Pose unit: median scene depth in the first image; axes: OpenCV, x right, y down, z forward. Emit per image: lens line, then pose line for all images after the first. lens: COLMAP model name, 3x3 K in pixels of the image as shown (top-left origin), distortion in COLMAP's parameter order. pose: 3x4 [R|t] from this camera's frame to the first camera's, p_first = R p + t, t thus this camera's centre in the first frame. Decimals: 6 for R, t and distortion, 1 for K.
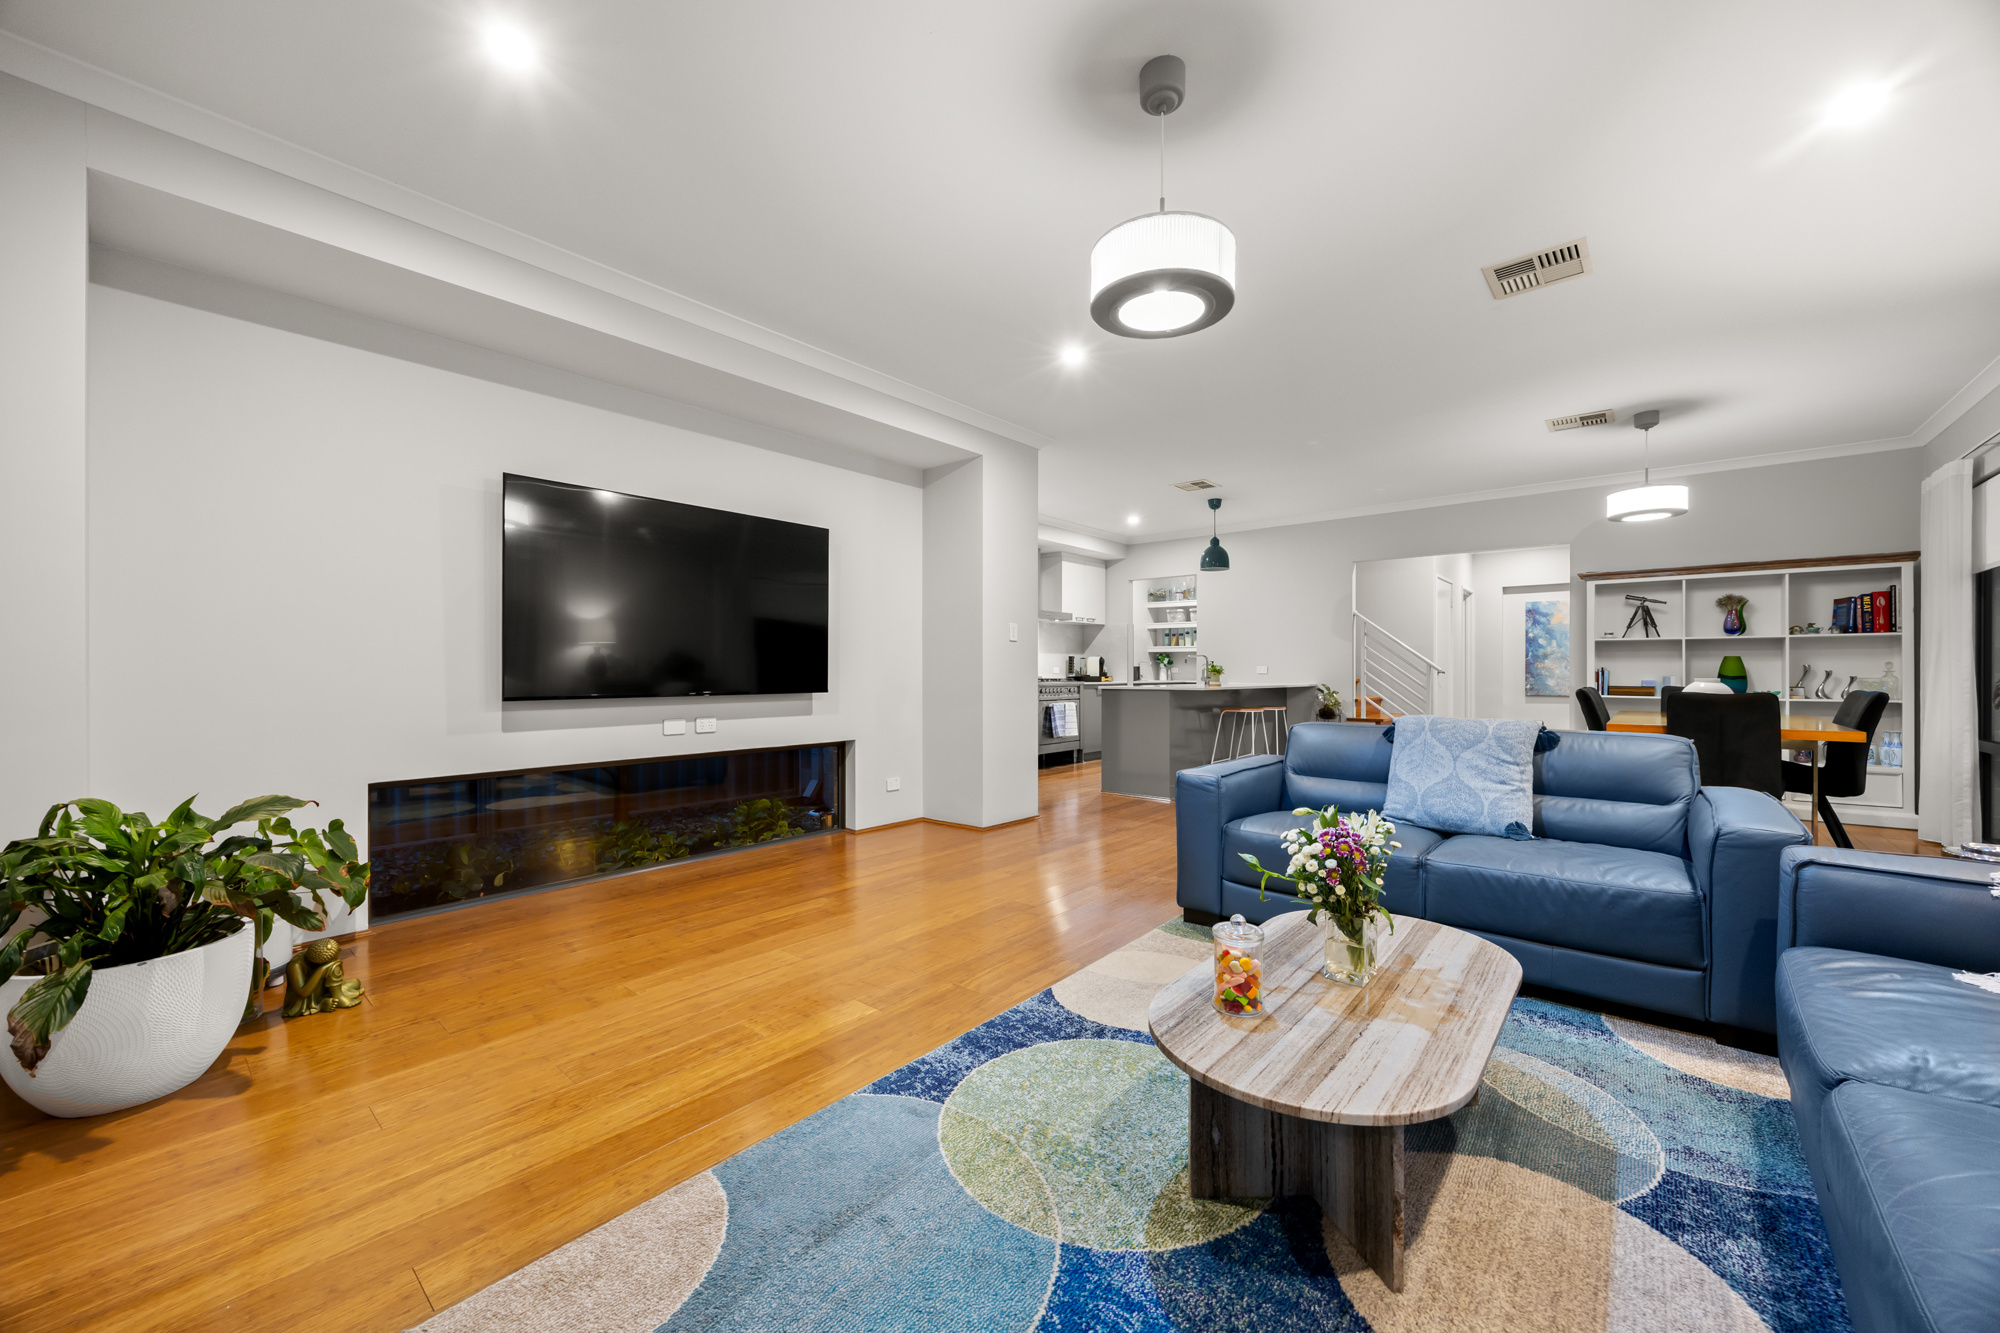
lens RADIAL K [[760.5, 0, 999.5], [0, 760.5, 668.6], [0, 0, 1]] dist [-0.005385, 0.001070]
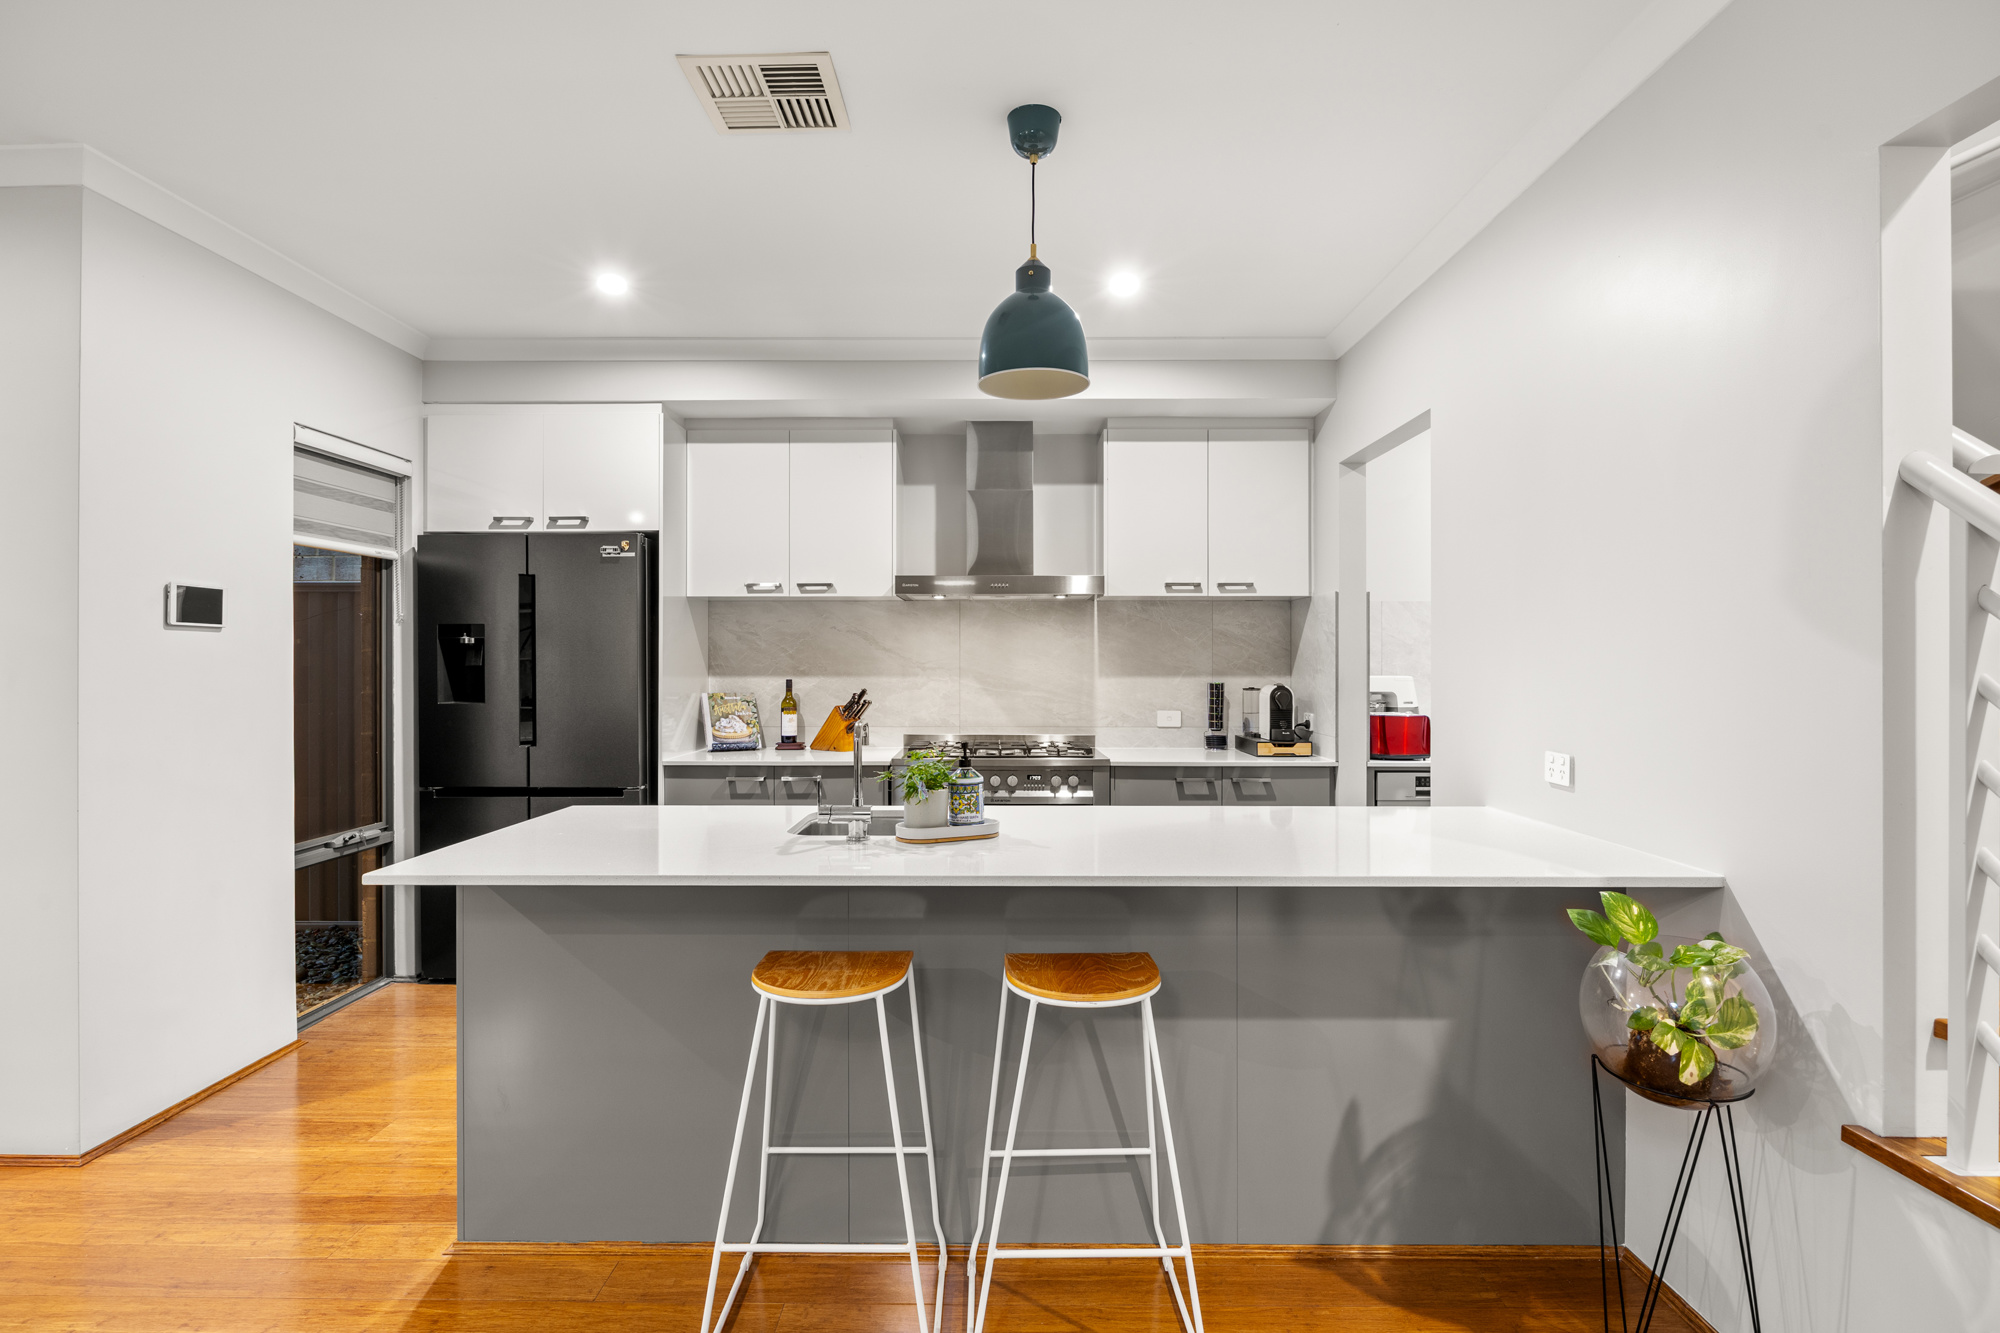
lens RADIAL K [[999.2, 0, 996.7], [0, 999.2, 657.5], [0, 0, 1]] dist [-0.009170, -0.001091]
pose [[0.641197, -0.004679, -0.767362, 0.756328], [0.005558, 0.999983, -0.001453, -0.053512], [0.767356, -0.003333, 0.641212, 1.092474]]
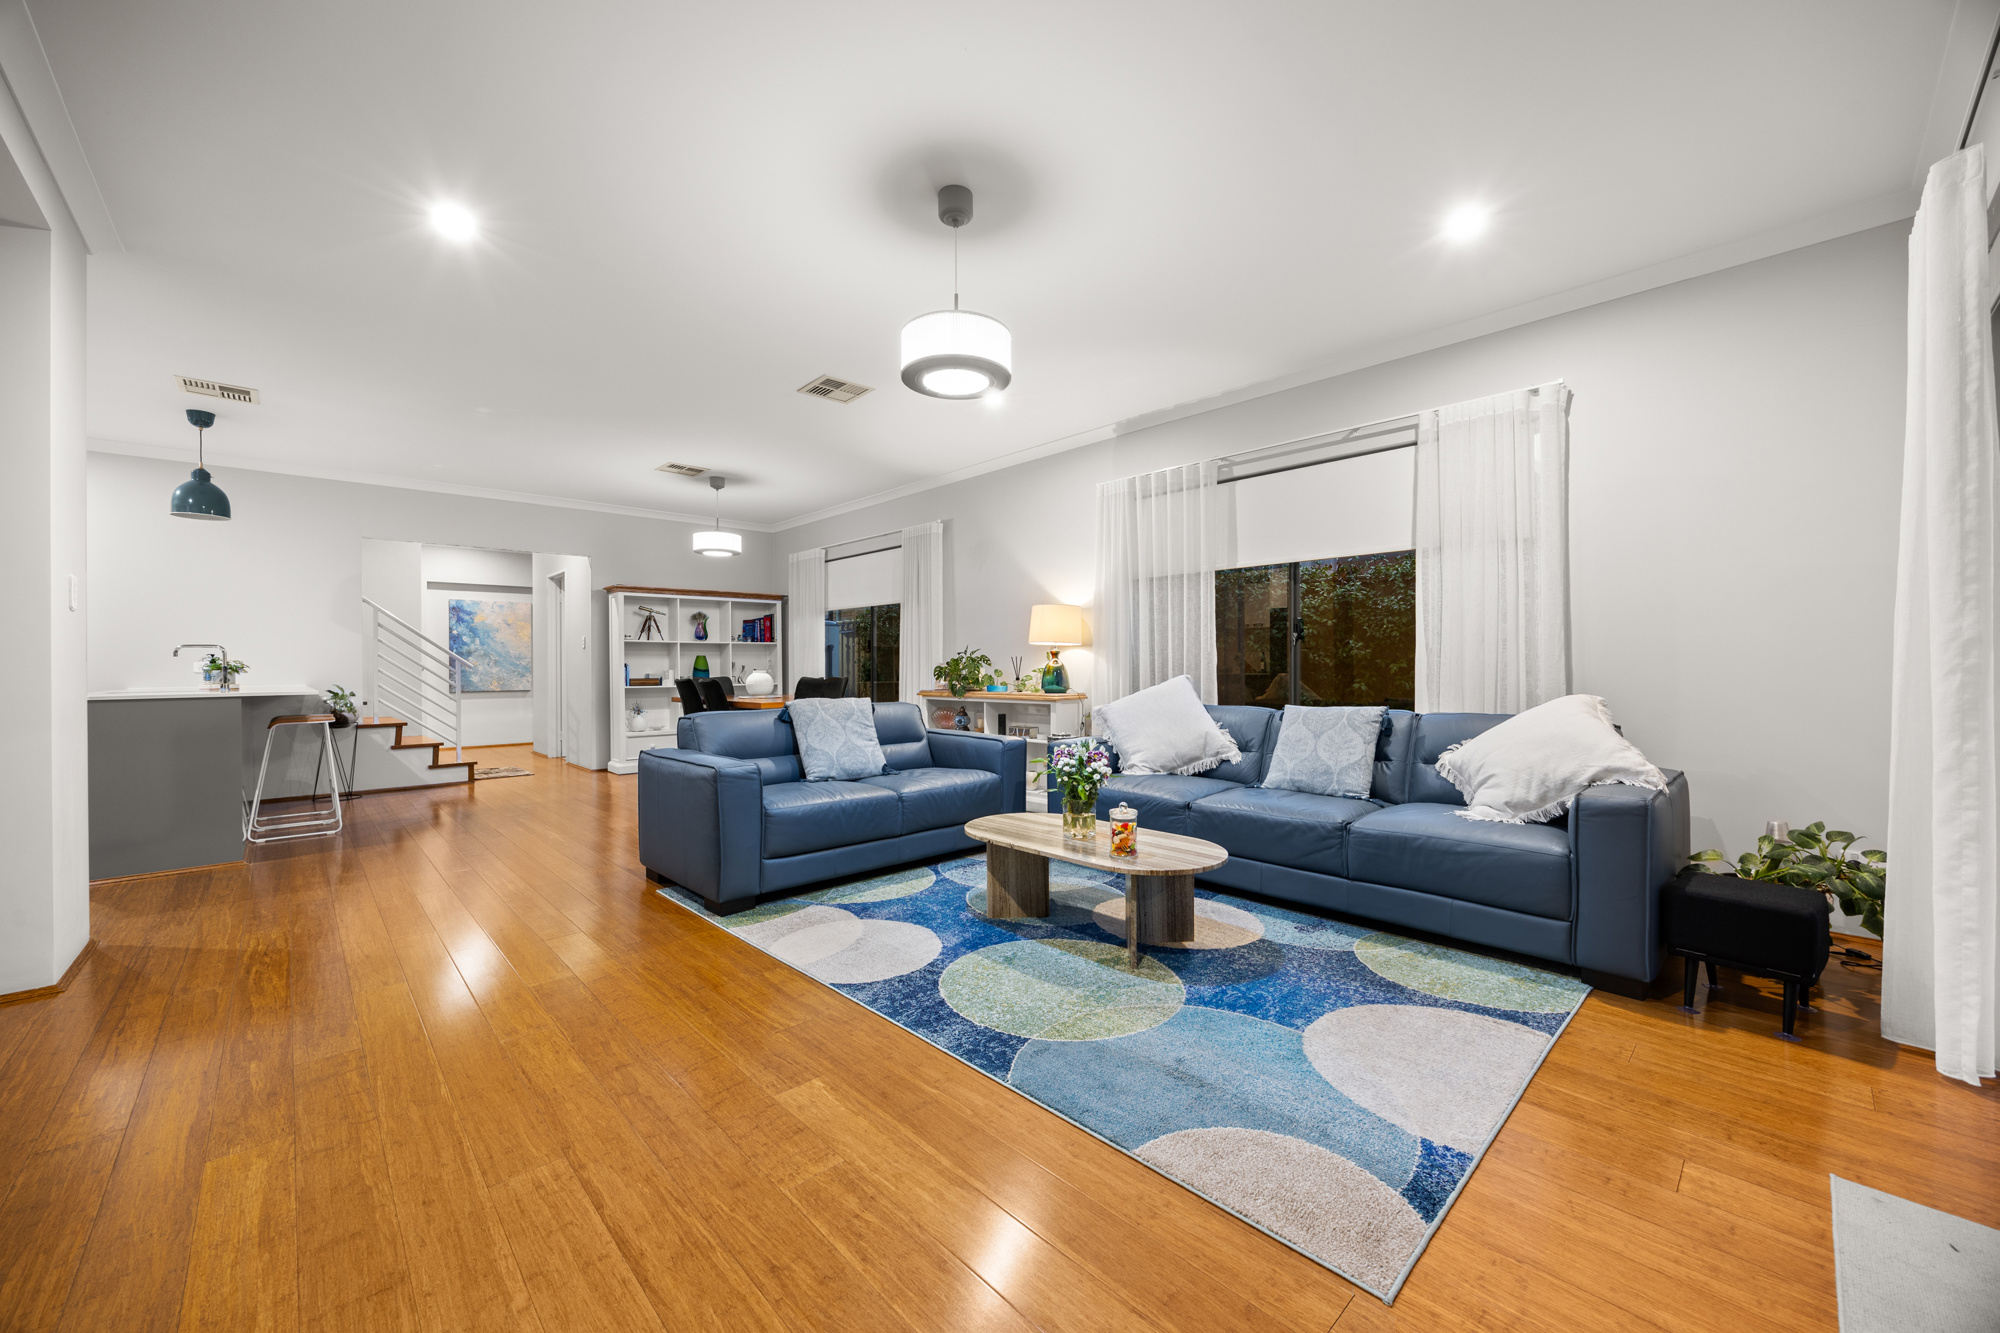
lens RADIAL K [[760.5, 0, 998.3], [0, 760.5, 669.0], [0, 0, 1]] dist [-0.005385, 0.001070]
pose [[0.107687, -0.006452, 0.994164, -0.431039], [0.003803, 0.999974, 0.006077, 0.002532], [-0.994178, 0.003126, 0.107709, 0.326683]]
